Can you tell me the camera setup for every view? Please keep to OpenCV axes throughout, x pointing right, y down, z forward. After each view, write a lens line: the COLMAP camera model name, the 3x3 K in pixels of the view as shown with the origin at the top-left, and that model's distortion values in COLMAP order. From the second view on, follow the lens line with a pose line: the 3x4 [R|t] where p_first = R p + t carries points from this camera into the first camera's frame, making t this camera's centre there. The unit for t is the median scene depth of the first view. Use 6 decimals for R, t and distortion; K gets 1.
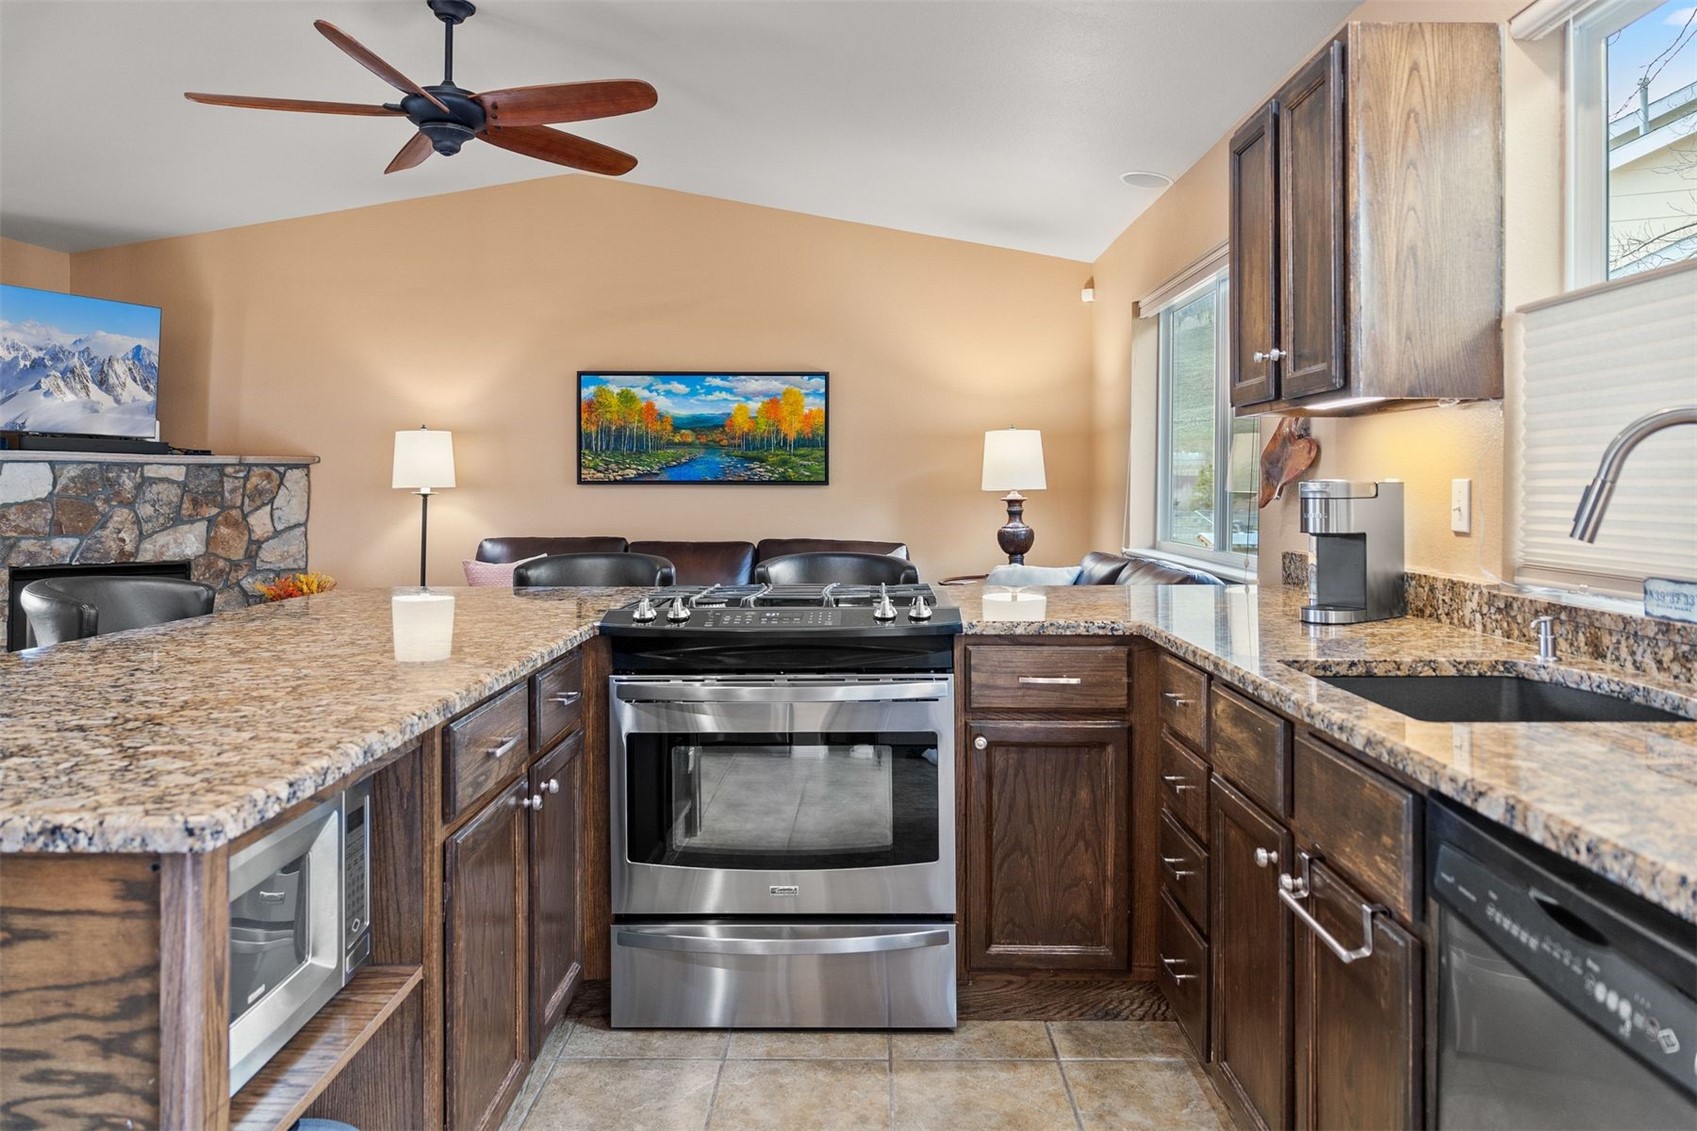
lens RADIAL K [[1186.1, 0, 877.2], [0, 1186.1, 498.3], [0, 0, 1]] dist [-0.018295, 0.001644]
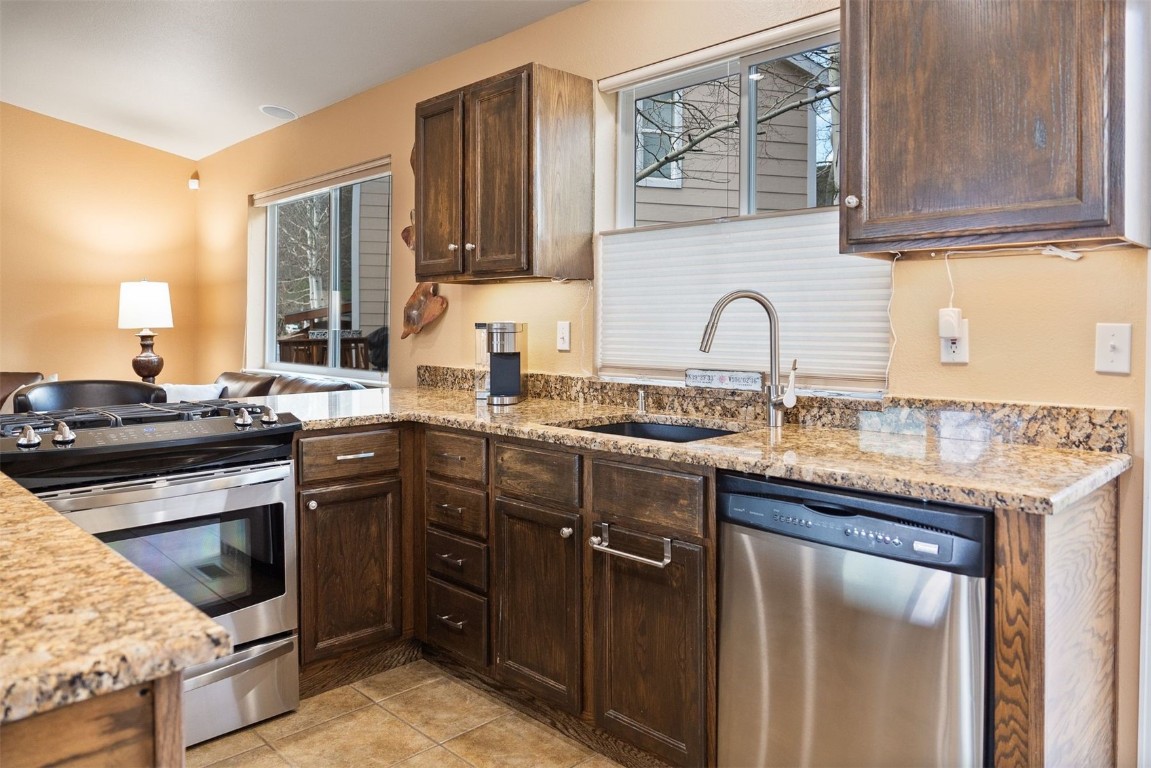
lens RADIAL K [[779.7, 0, 608.4], [0, 779.7, 355.7], [0, 0, 1]] dist [-0.015598, -0.000507]
pose [[0.698768, -0.029031, 0.714759, -0.150622], [0.007316, 0.999414, 0.033441, -0.001358], [-0.715311, -0.018138, 0.698571, 0.041659]]
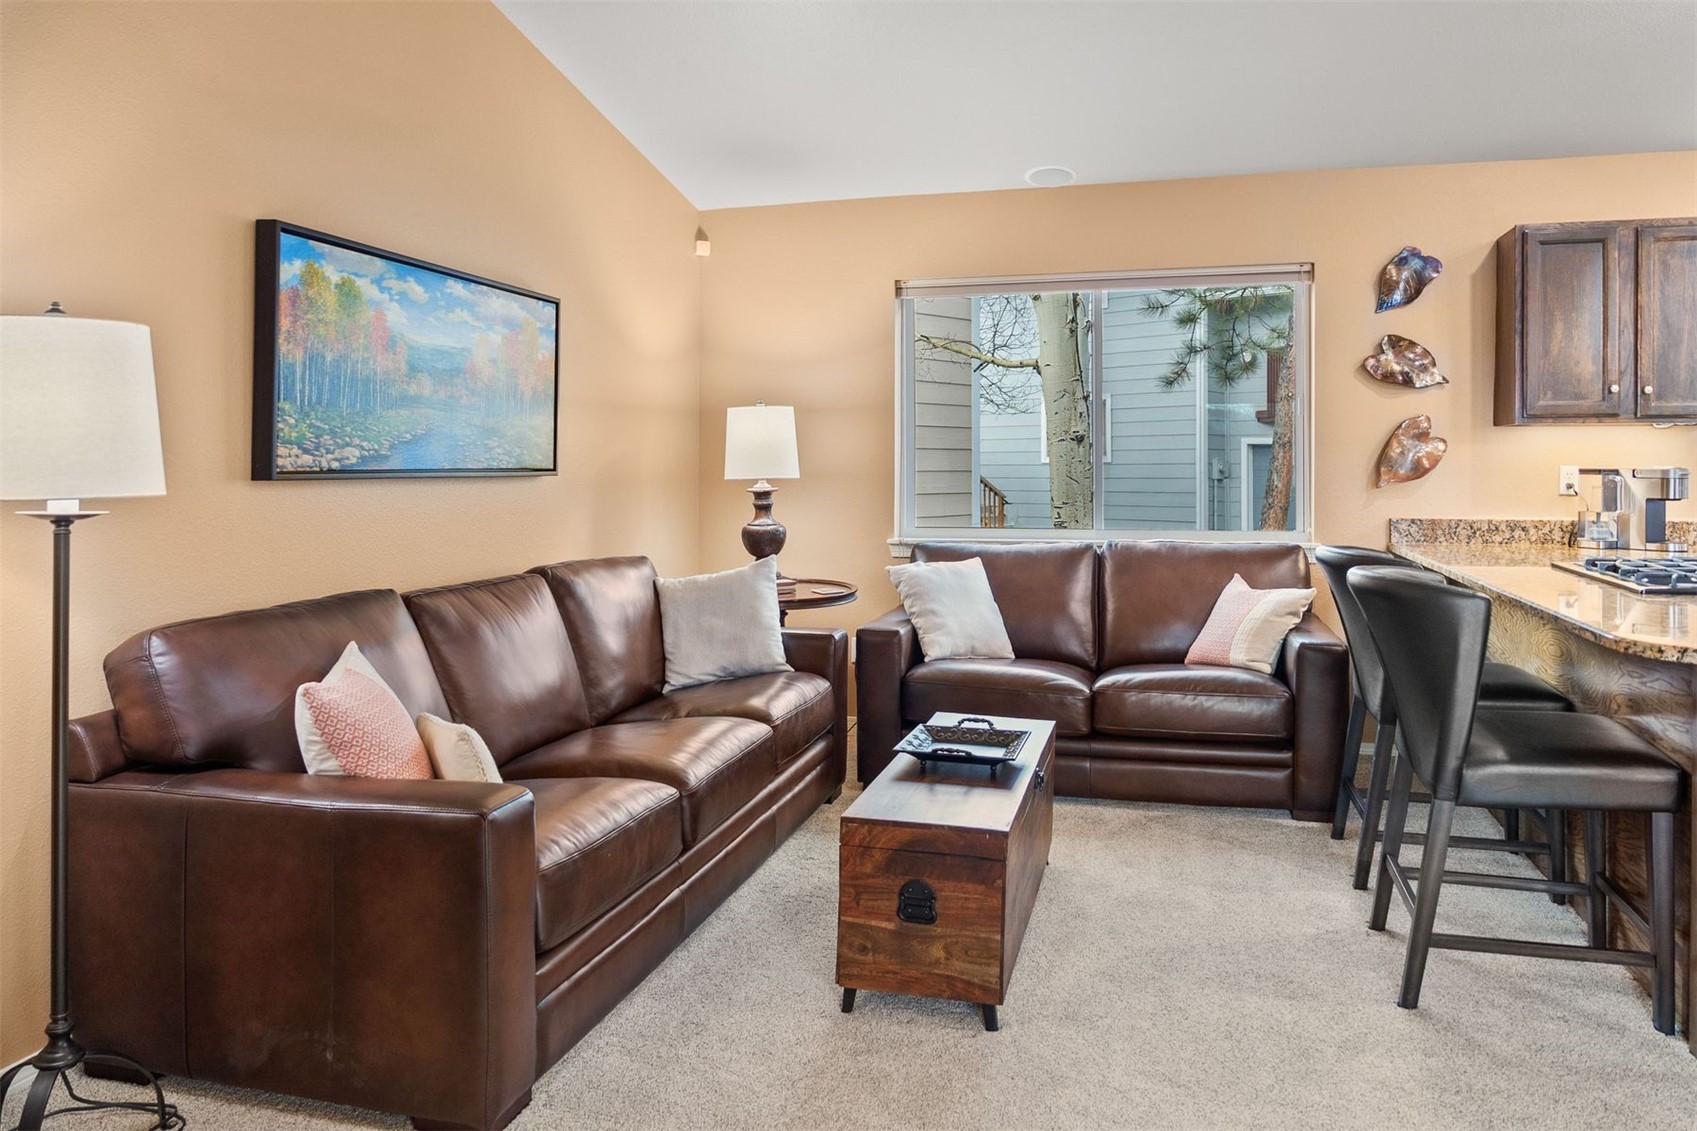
lens RADIAL K [[1186.1, 0, 877.2], [0, 1186.1, 498.3], [0, 0, 1]] dist [-0.018295, 0.001644]
pose [[0.243162, -0.028827, 0.969557, -0.711612], [0.014806, 0.999552, 0.026006, -0.014943], [-0.969873, 0.008031, 0.243480, 0.777224]]
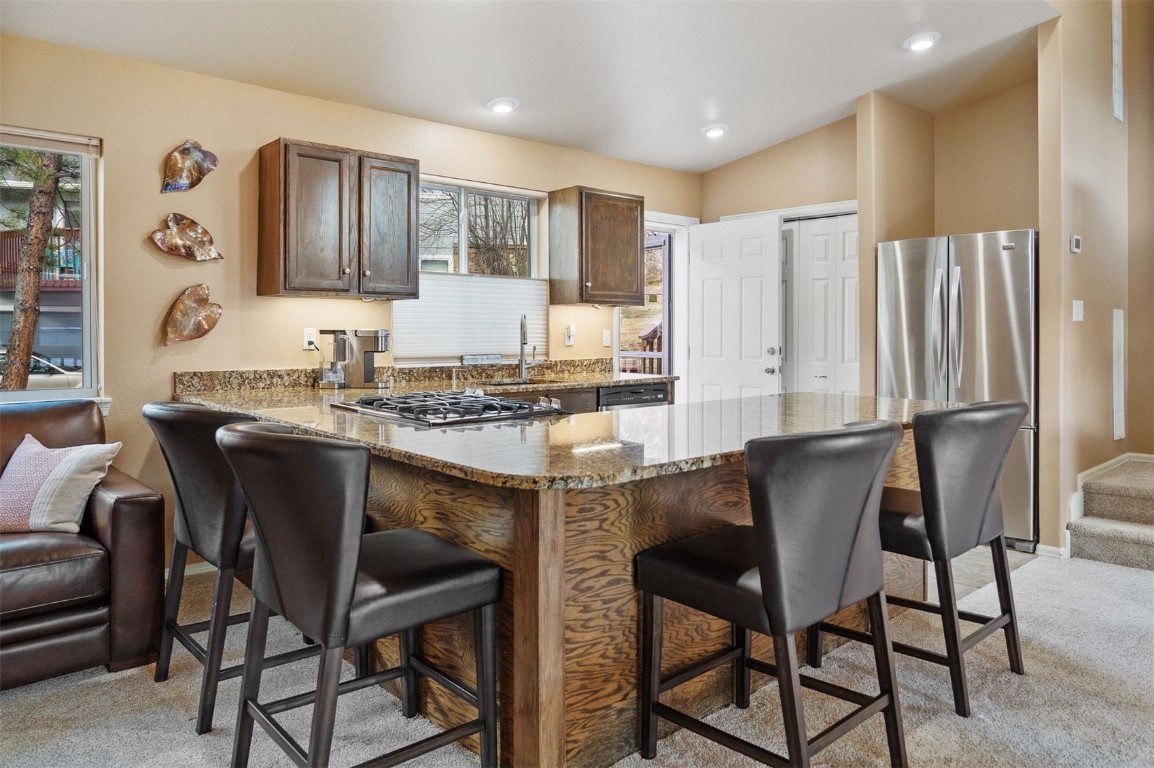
lens RADIAL K [[806.6, 0, 596.5], [0, 806.6, 338.3], [0, 0, 1]] dist [-0.018295, 0.001644]
pose [[-0.668092, -0.011716, 0.743986, -0.527934], [0.005293, 0.999776, 0.020496, -0.012983], [-0.744059, 0.017631, -0.667881, 0.811118]]
